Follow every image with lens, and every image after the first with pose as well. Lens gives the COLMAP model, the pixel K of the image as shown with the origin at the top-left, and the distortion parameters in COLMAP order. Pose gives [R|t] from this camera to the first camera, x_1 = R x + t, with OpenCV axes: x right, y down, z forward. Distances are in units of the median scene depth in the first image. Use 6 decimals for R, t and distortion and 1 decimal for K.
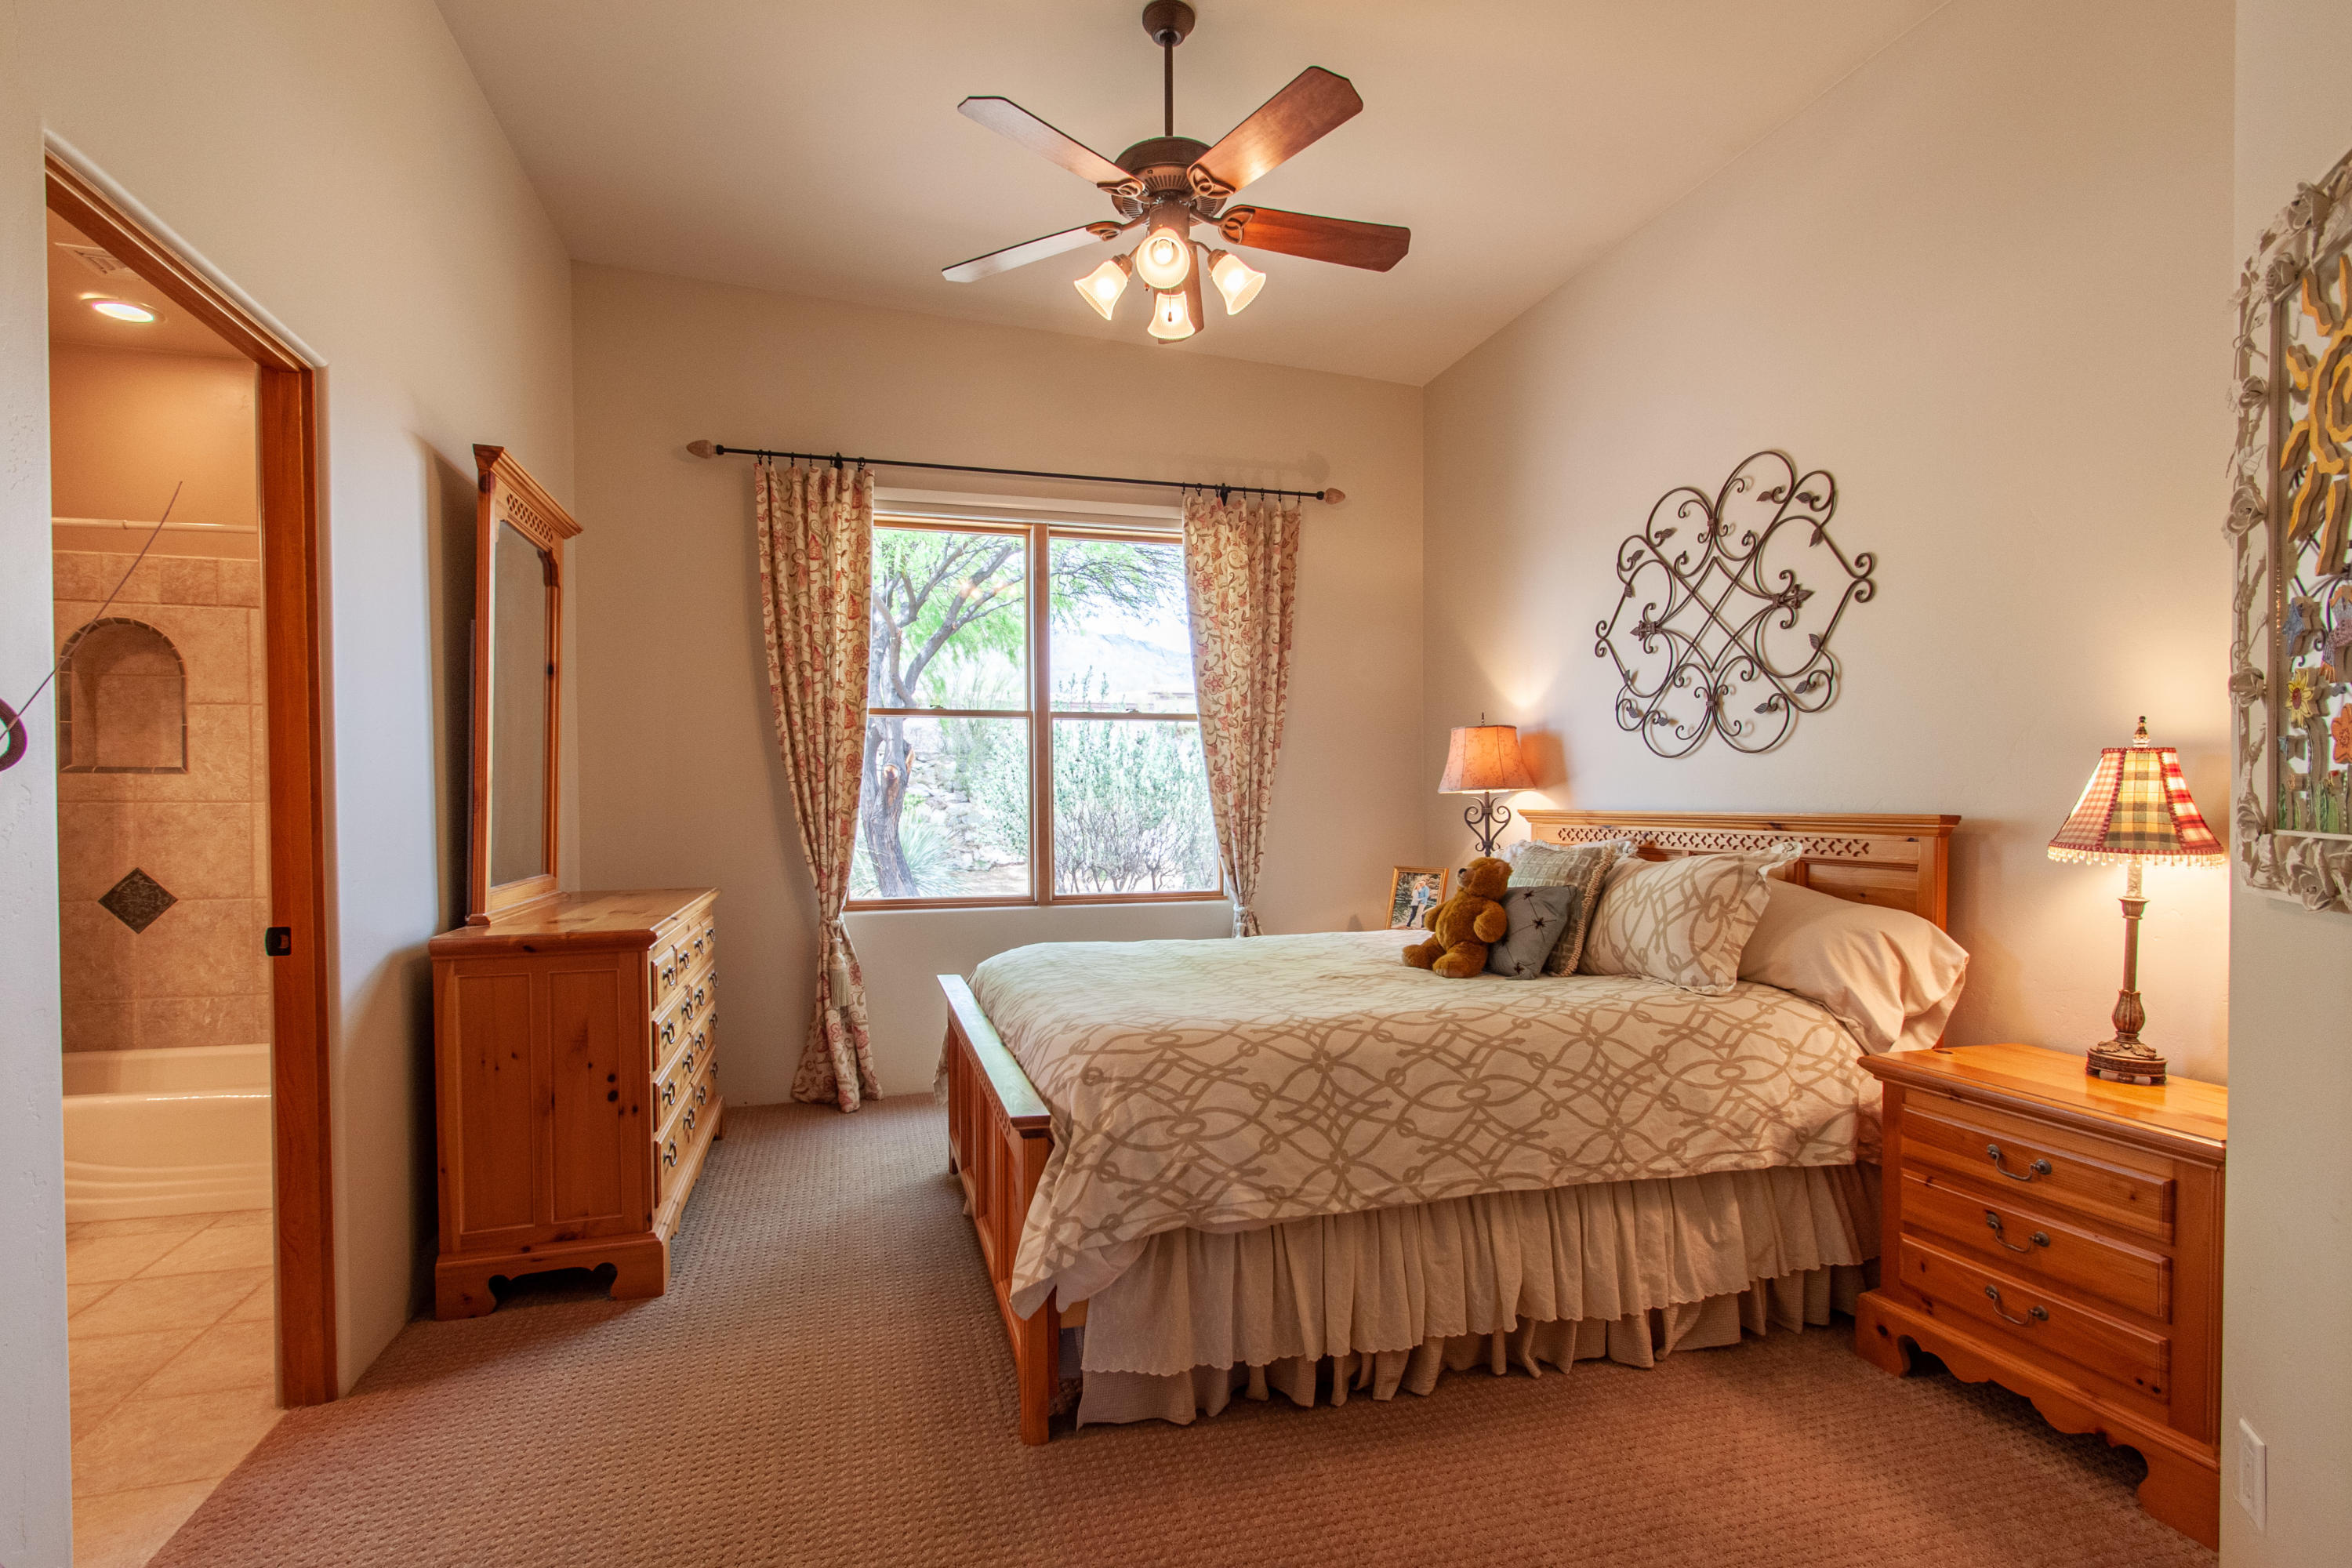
lens RADIAL K [[1125.5, 0, 1169.7], [0, 1125.5, 832.2], [0, 0, 1]] dist [0.012471, -0.006431]
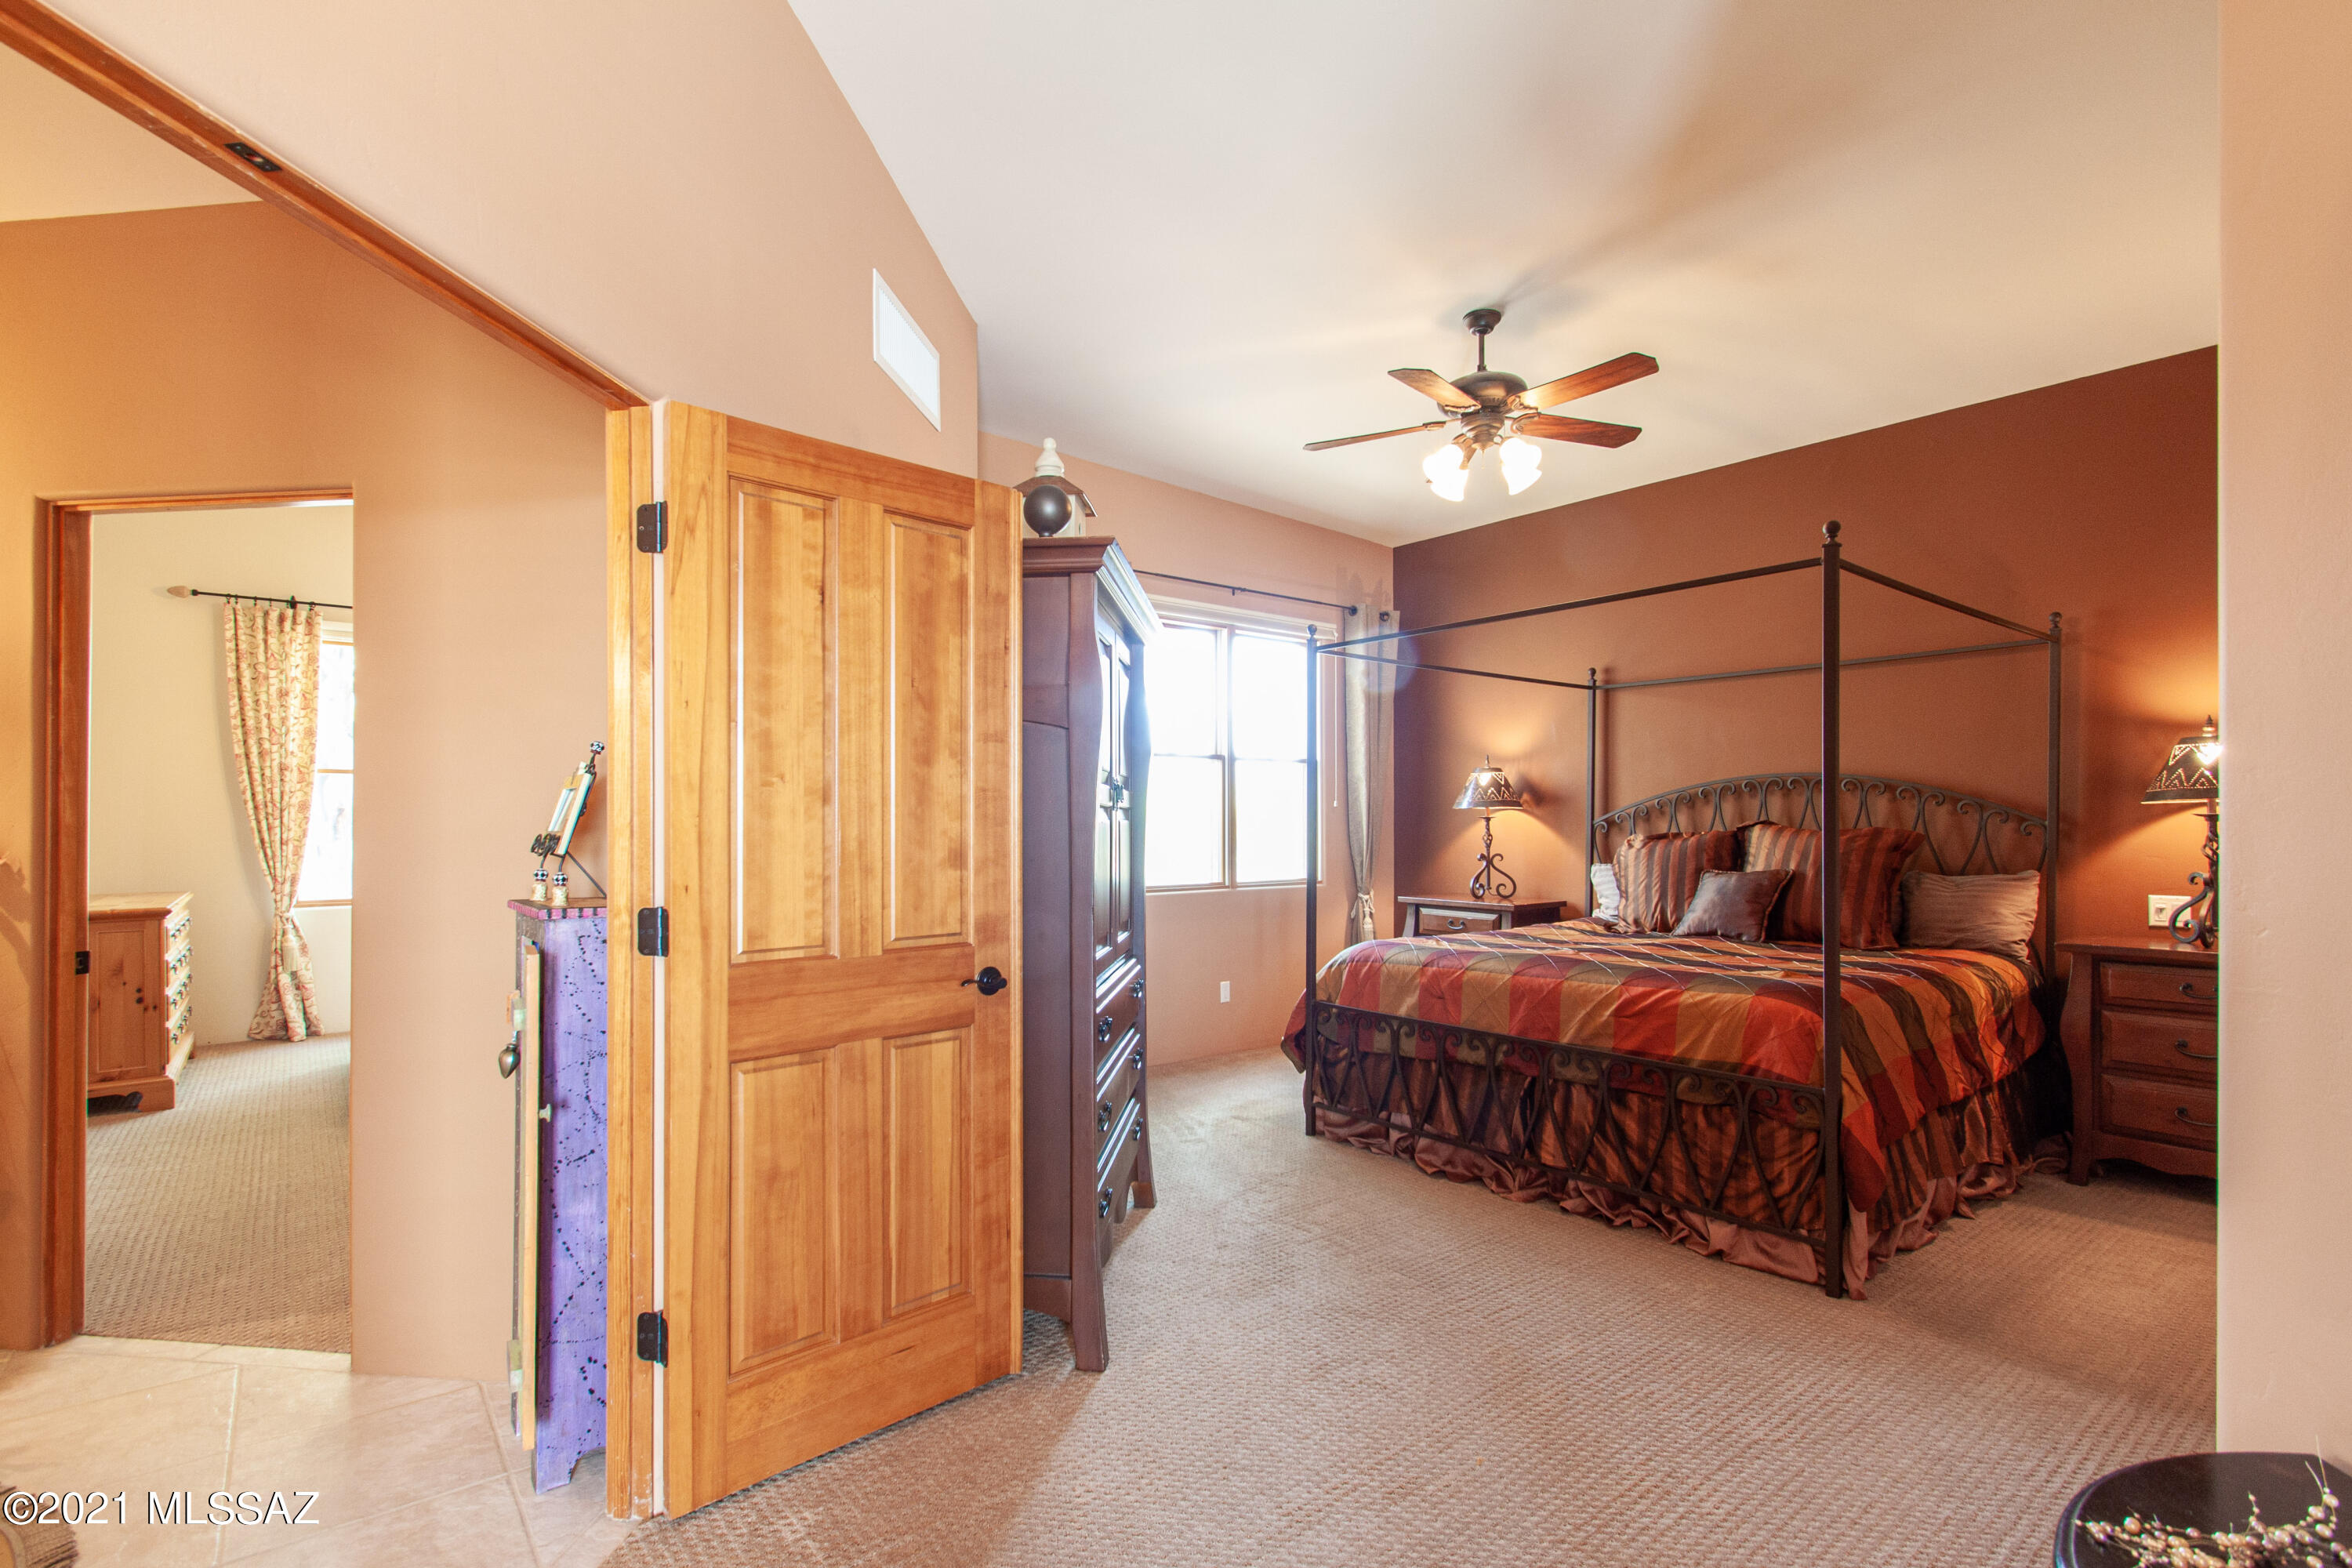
lens RADIAL K [[1125.5, 0, 1169.7], [0, 1125.5, 832.2], [0, 0, 1]] dist [0.012471, -0.006431]
pose [[0.928717, 0.004952, 0.370756, 0.359037], [0.001386, 0.999857, -0.016827, -0.003149], [-0.370787, 0.016141, 0.928578, -1.276718]]
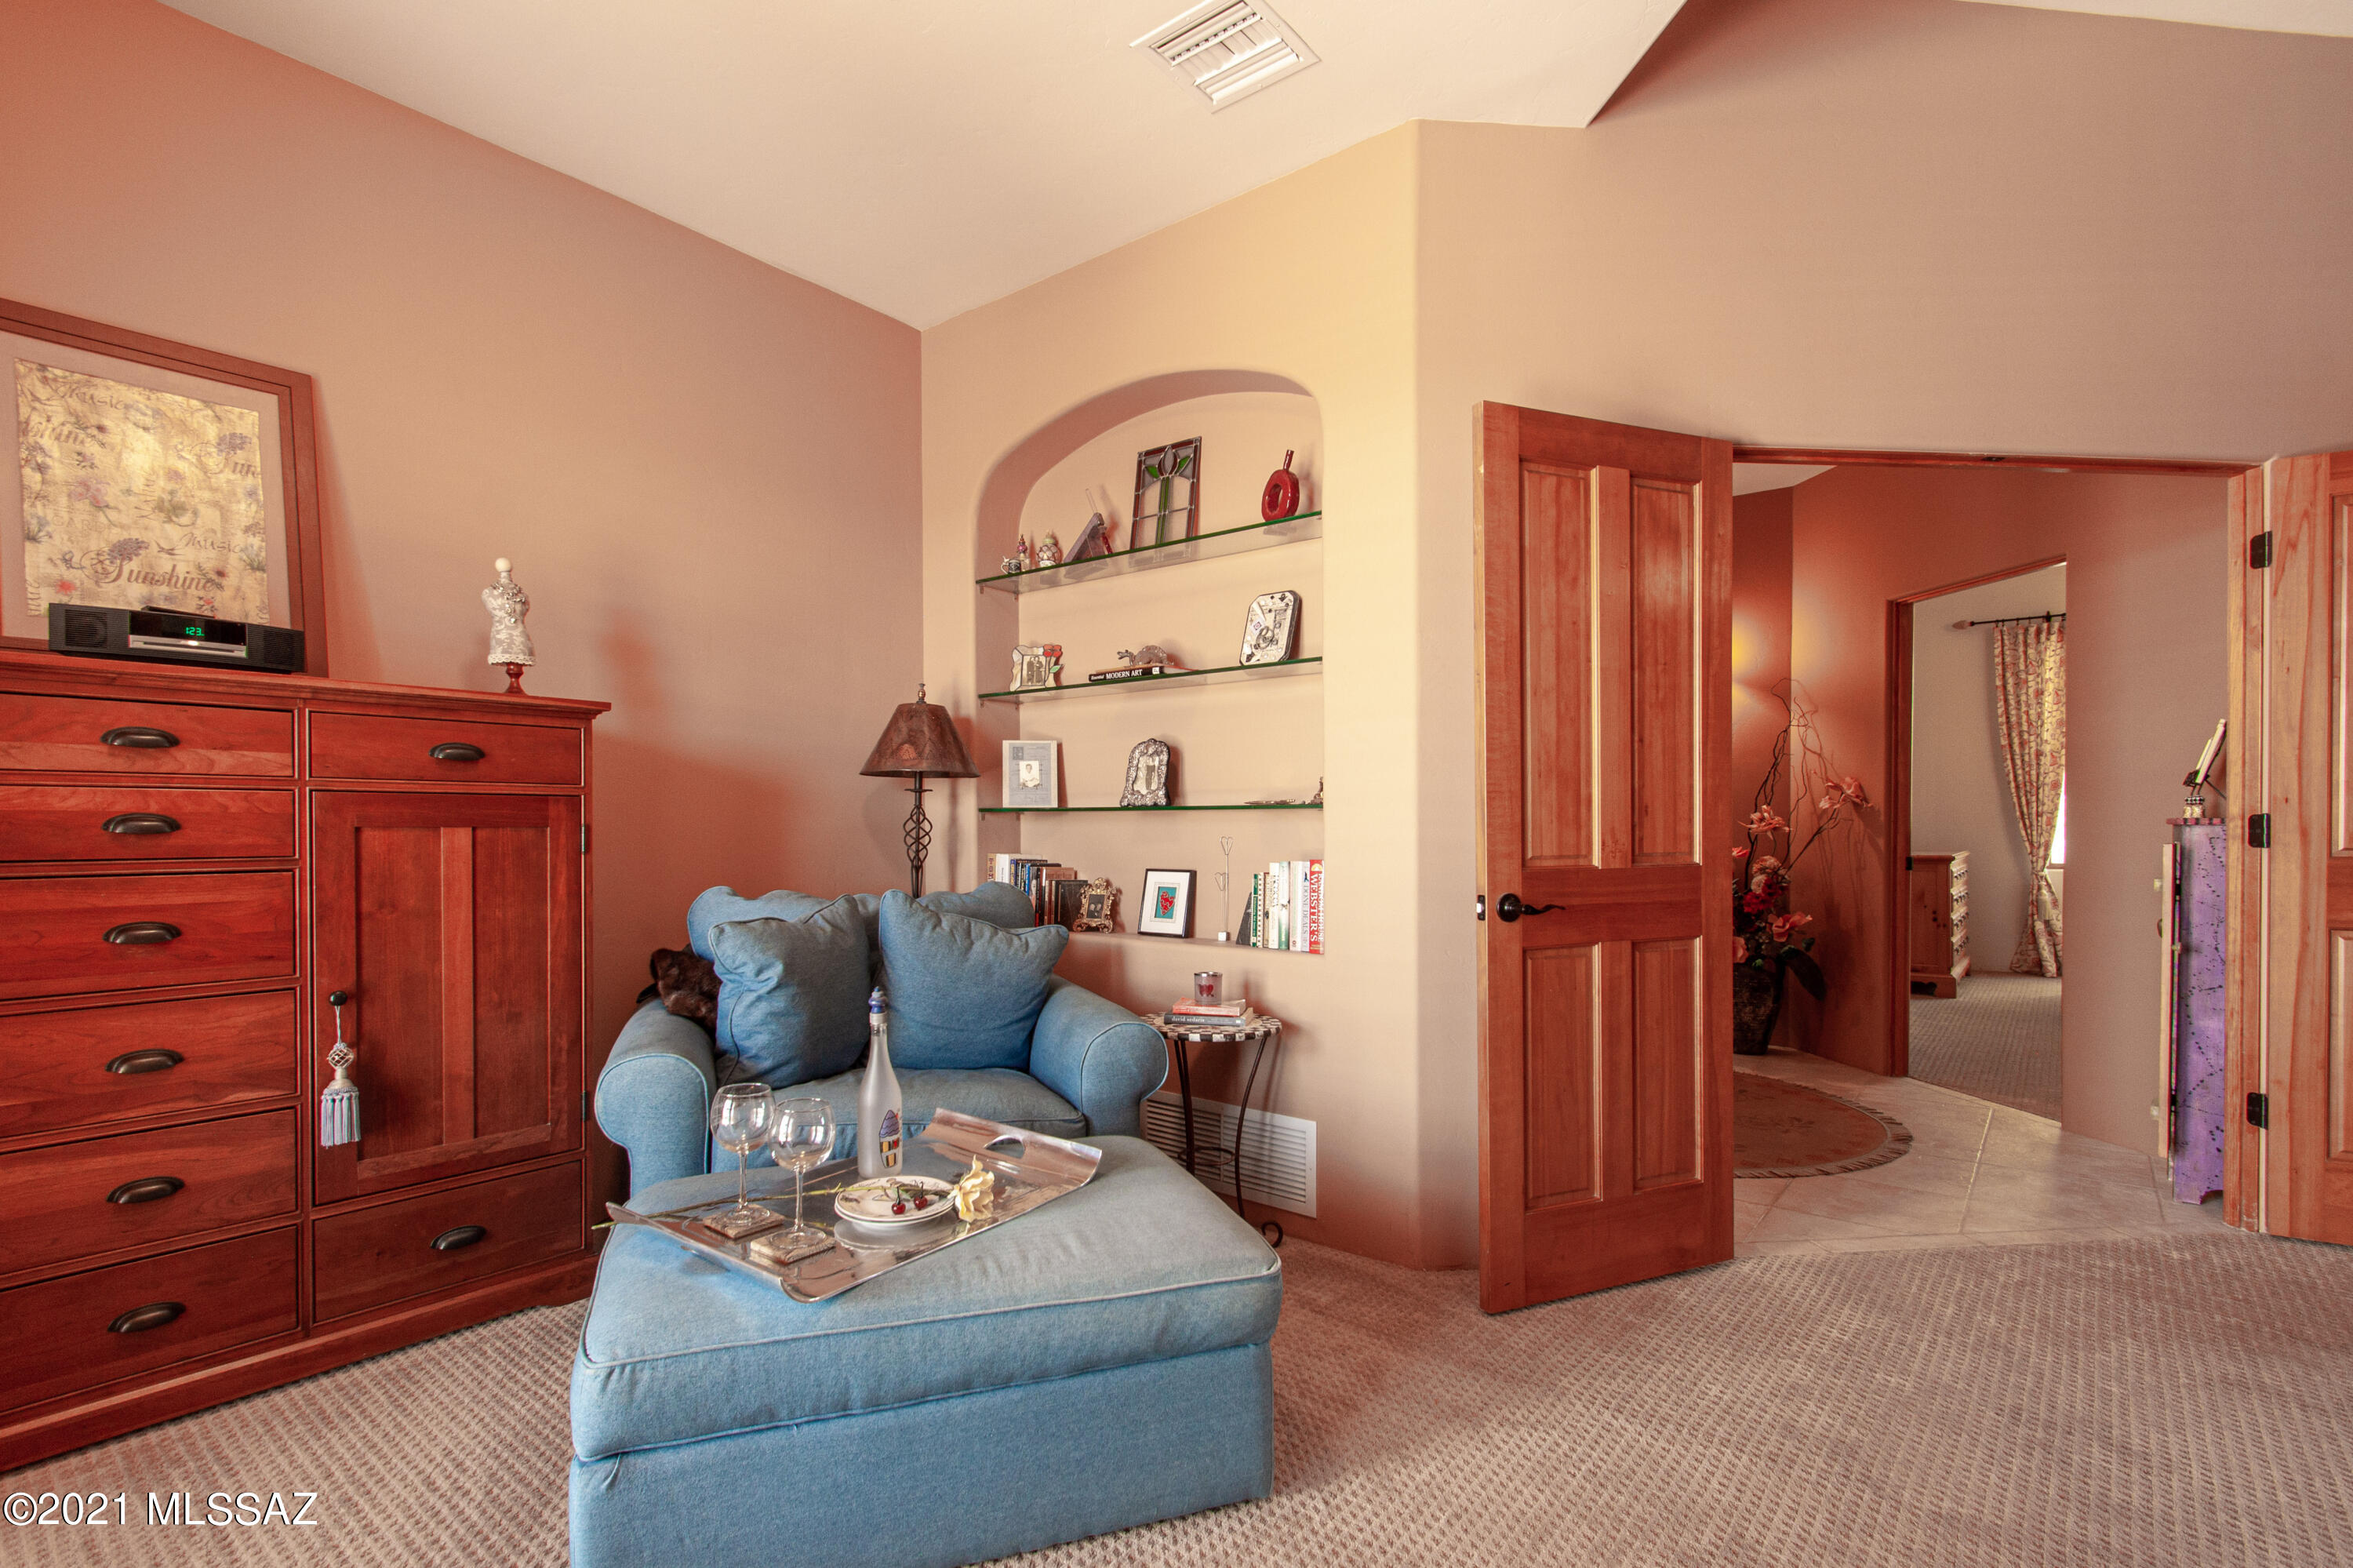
lens RADIAL K [[1126.1, 0, 1170.2], [0, 1126.1, 832.2], [0, 0, 1]] dist [0.012471, -0.006431]
pose [[0.582296, 0.008745, -0.812930, 0.574787], [-0.017867, 0.999838, -0.002042, 0.066202], [0.812780, 0.015713, 0.582358, -1.883627]]
